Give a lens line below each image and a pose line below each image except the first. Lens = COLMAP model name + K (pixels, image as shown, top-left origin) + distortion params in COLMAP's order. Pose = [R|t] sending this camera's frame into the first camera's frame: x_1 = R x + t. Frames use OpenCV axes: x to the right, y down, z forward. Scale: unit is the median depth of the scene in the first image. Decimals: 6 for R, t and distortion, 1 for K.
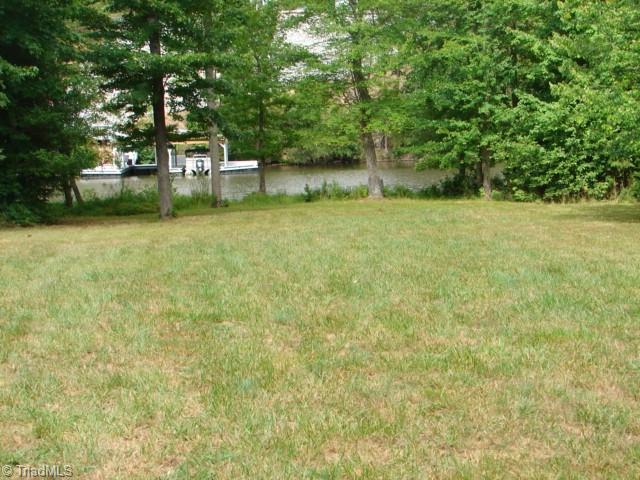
lens RADIAL K [[924.8, 0, 320.5], [0, 924.8, 239.5], [0, 0, 1]] dist [-0.005782, 0.000000]
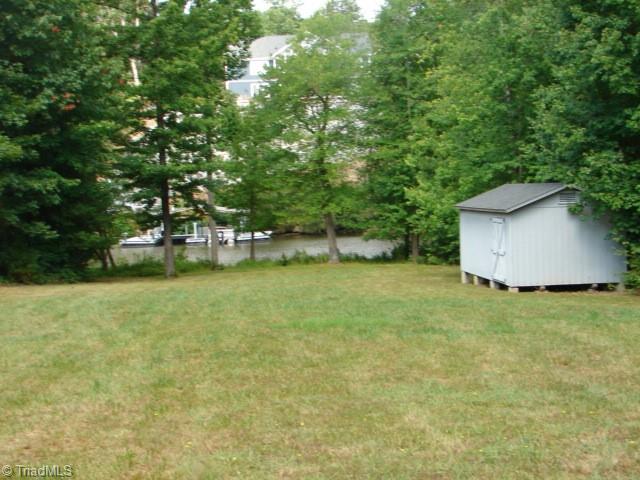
lens RADIAL K [[924.8, 0, 319.5], [0, 924.8, 240.3], [0, 0, 1]] dist [-0.005782, 0.000000]
pose [[0.998669, -0.007657, -0.051003, 0.112877], [0.004087, 0.997557, -0.069735, 0.016109], [0.051412, 0.069434, 0.996261, -0.336849]]
